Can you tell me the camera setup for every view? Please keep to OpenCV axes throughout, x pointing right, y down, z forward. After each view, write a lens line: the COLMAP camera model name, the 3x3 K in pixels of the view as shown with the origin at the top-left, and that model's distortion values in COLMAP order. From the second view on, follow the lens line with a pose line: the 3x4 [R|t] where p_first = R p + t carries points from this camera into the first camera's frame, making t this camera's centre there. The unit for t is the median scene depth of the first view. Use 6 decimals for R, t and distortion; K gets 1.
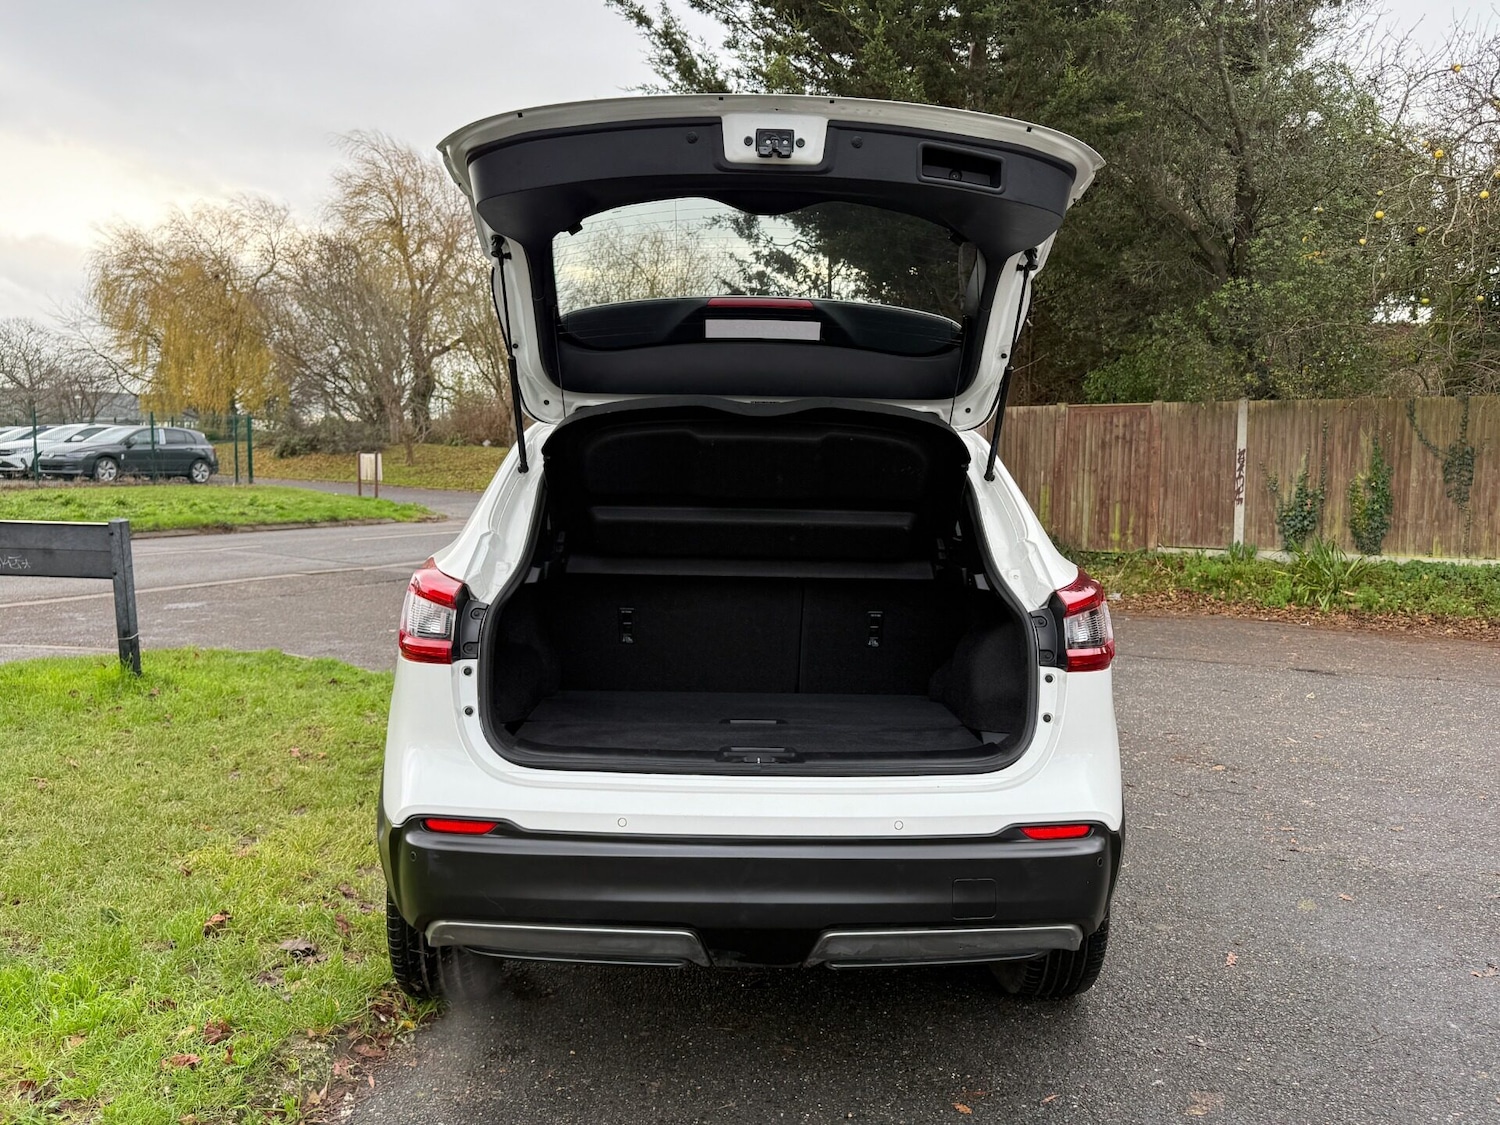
lens RADIAL K [[1201.6, 0, 747.0], [0, 1201.6, 556.4], [0, 0, 1]] dist [0.152939, -0.283714]
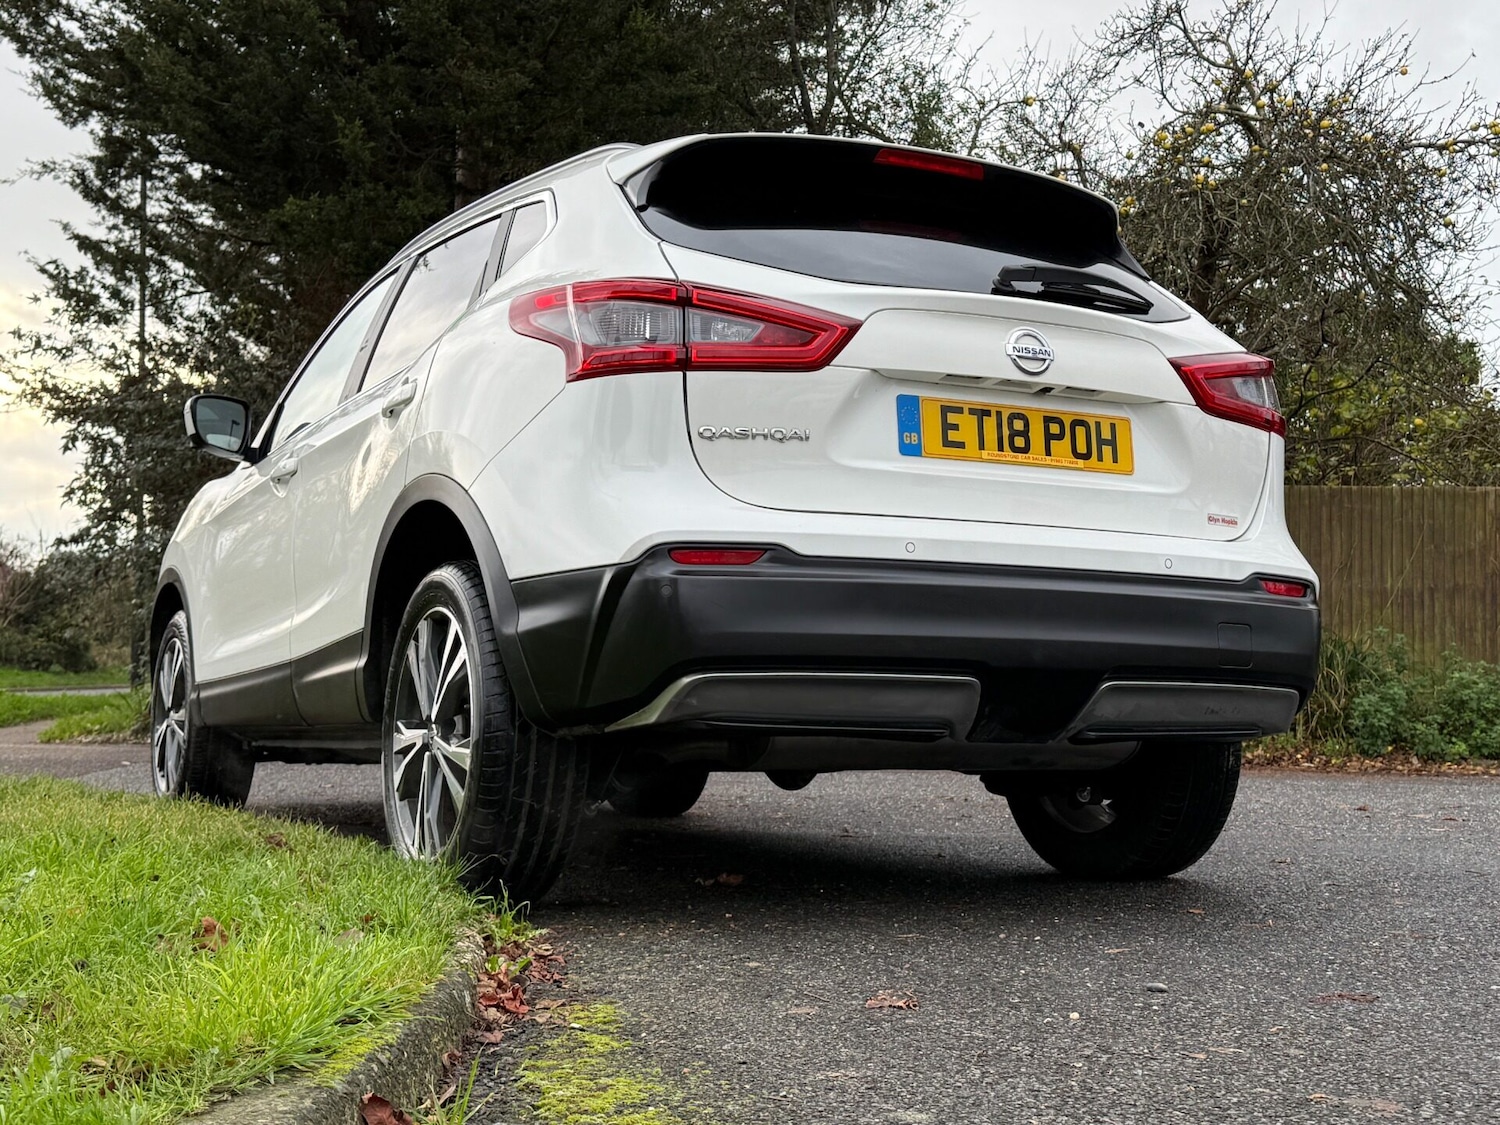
lens RADIAL K [[1903.5, 0, 750.0], [0, 1903.5, 562.5], [0, 0, 1]] dist [0.193822, -0.410062]
pose [[0.901408, 0.031398, 0.431831, -0.138131], [0.027695, 0.991143, -0.129876, 0.070476], [-0.432085, 0.129031, 0.892555, -0.027461]]
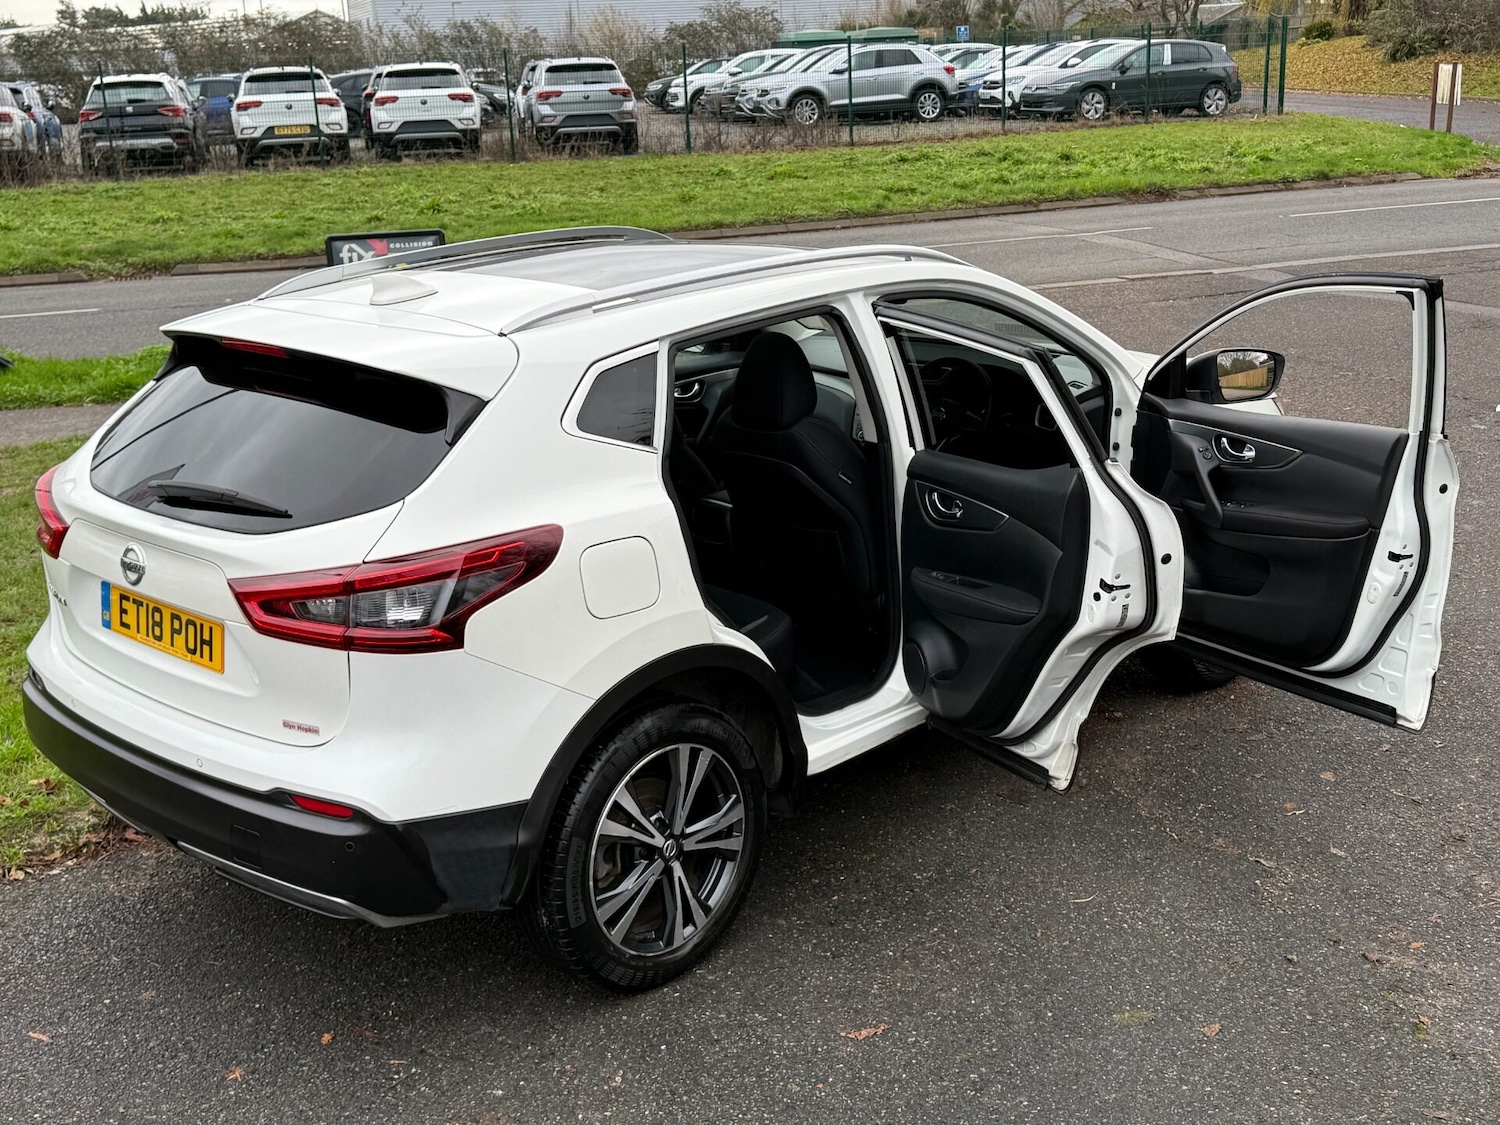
lens RADIAL K [[1698.3, 0, 752.2], [0, 1698.3, 573.8], [0, 0, 1]] dist [0.222715, -0.527732]
pose [[0.714395, 0.166247, -0.679707, 0.256850], [-0.012732, 0.974295, 0.224917, -0.049480], [0.699626, -0.152026, 0.698148, 0.055104]]
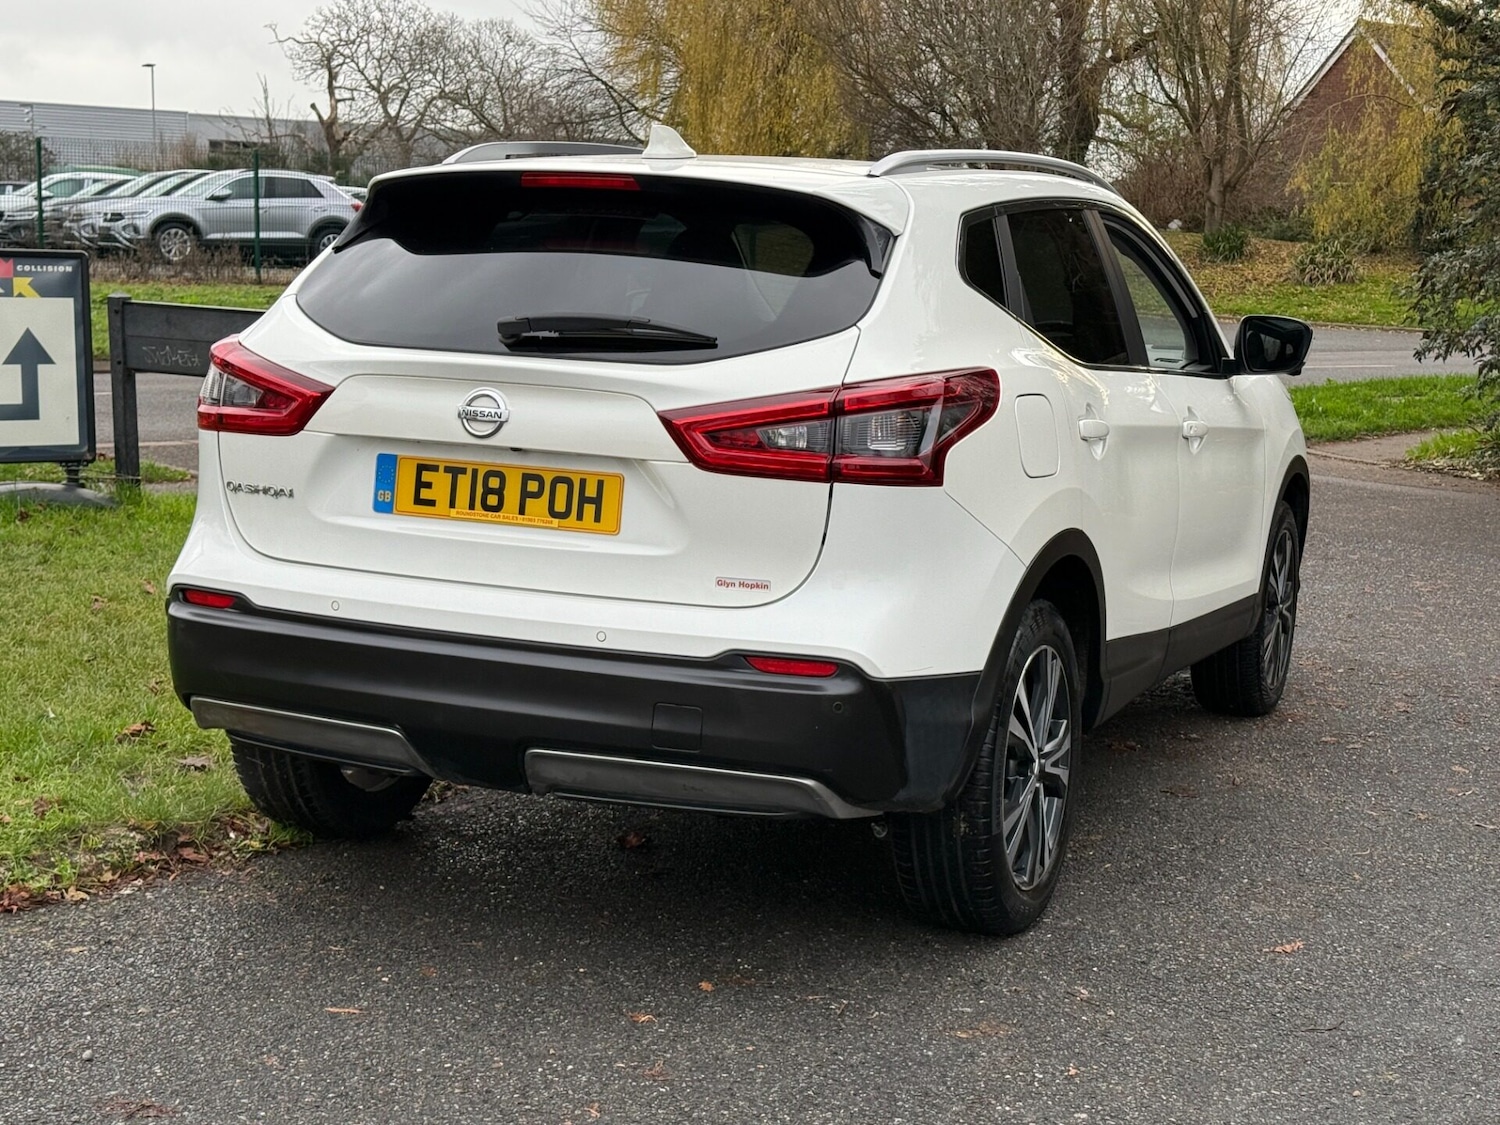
lens RADIAL K [[2217.8, 0, 748.8], [0, 2217.8, 559.2], [0, 0, 1]] dist [0.159629, -0.165663]
pose [[0.907947, 0.075371, -0.412251, 0.155569], [-0.053093, 0.996456, 0.065248, 0.009679], [0.415707, -0.037354, 0.908731, -0.074045]]
